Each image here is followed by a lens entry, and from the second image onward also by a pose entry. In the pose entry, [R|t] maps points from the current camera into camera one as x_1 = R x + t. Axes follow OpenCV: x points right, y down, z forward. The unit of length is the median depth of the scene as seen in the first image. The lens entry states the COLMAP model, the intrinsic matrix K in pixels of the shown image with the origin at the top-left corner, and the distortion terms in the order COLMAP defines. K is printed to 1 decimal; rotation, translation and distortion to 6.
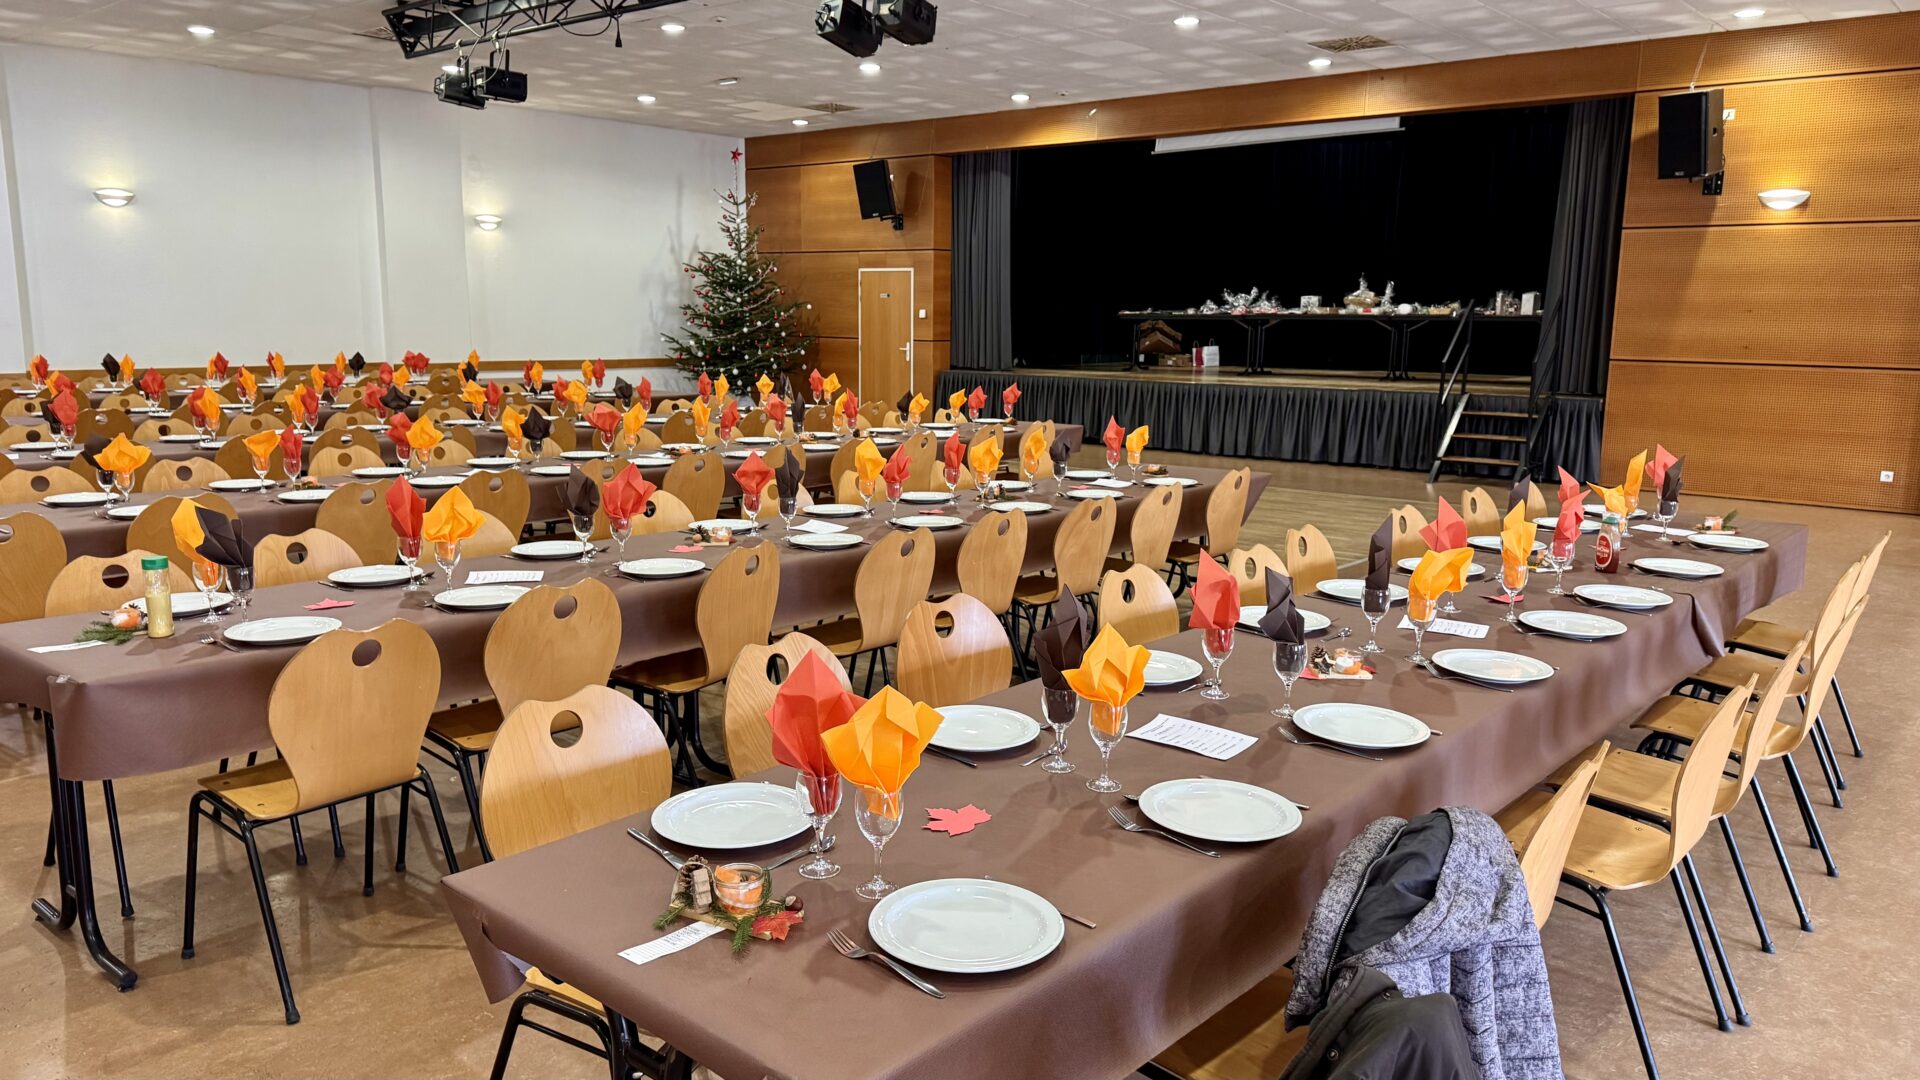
lens RADIAL K [[1376.5, 0, 972.0], [0, 1376.5, 550.1], [0, 0, 1]] dist [0.050080, -0.014394]
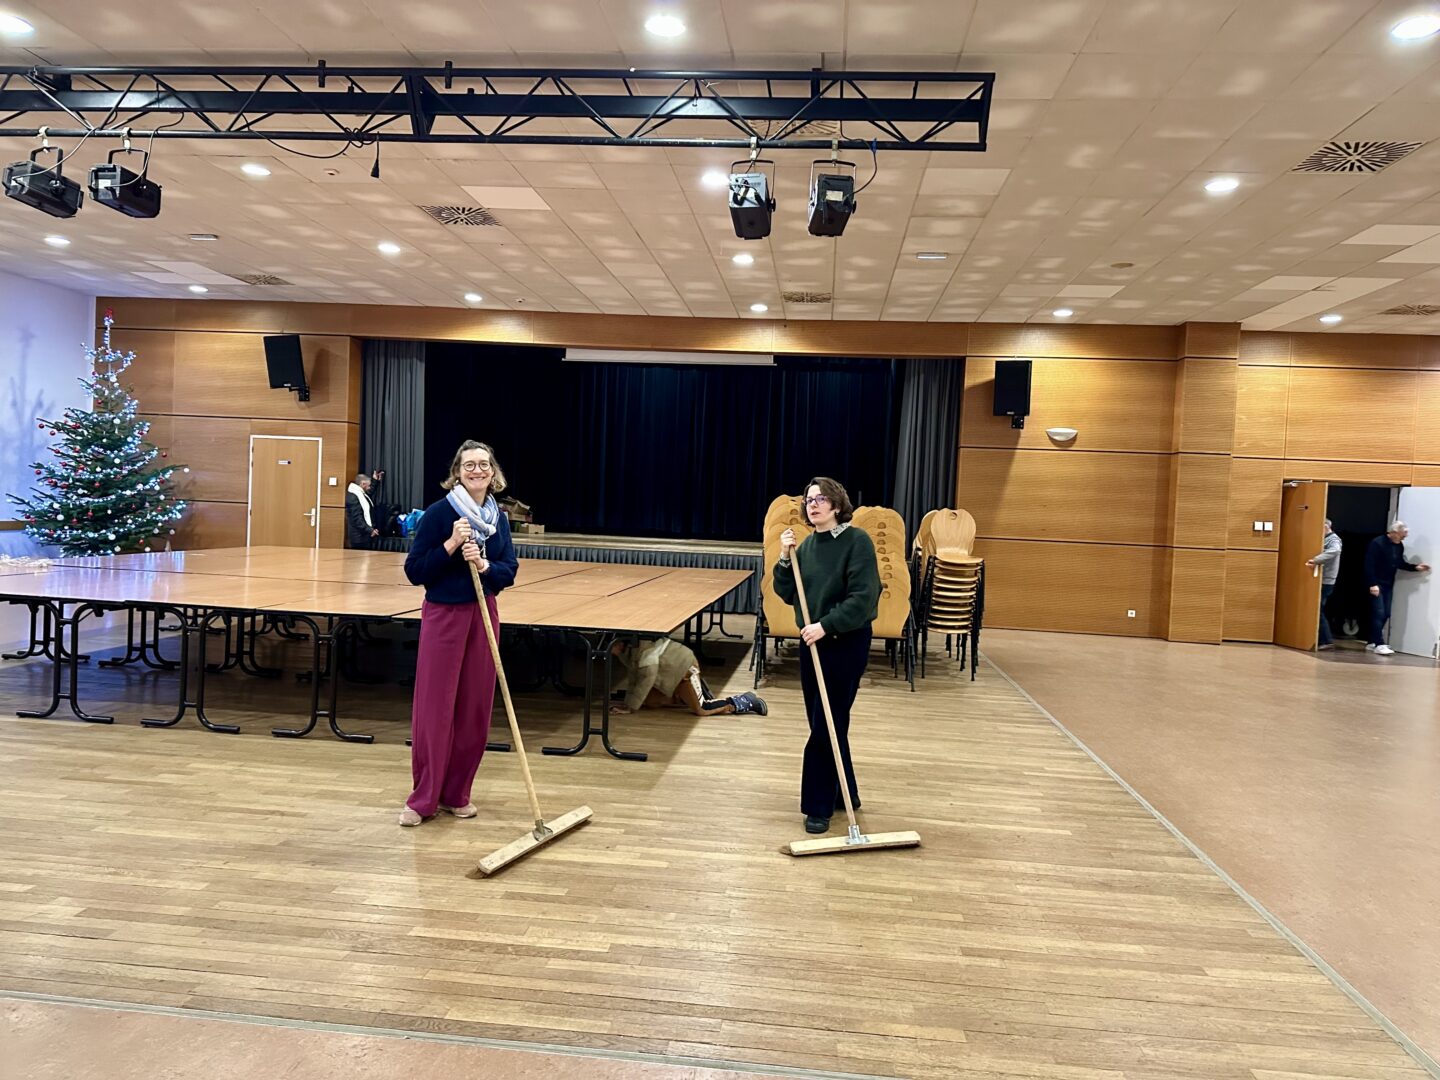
lens RADIAL K [[1012.2, 0, 723.9], [0, 1012.2, 530.6], [0, 0, 1]] dist [0.007329, -0.005634]
pose [[0.813202, 0.007341, 0.581935, -0.263048], [0.066179, 0.992268, -0.104997, -0.038670], [-0.578206, 0.123895, 0.806429, 0.236944]]
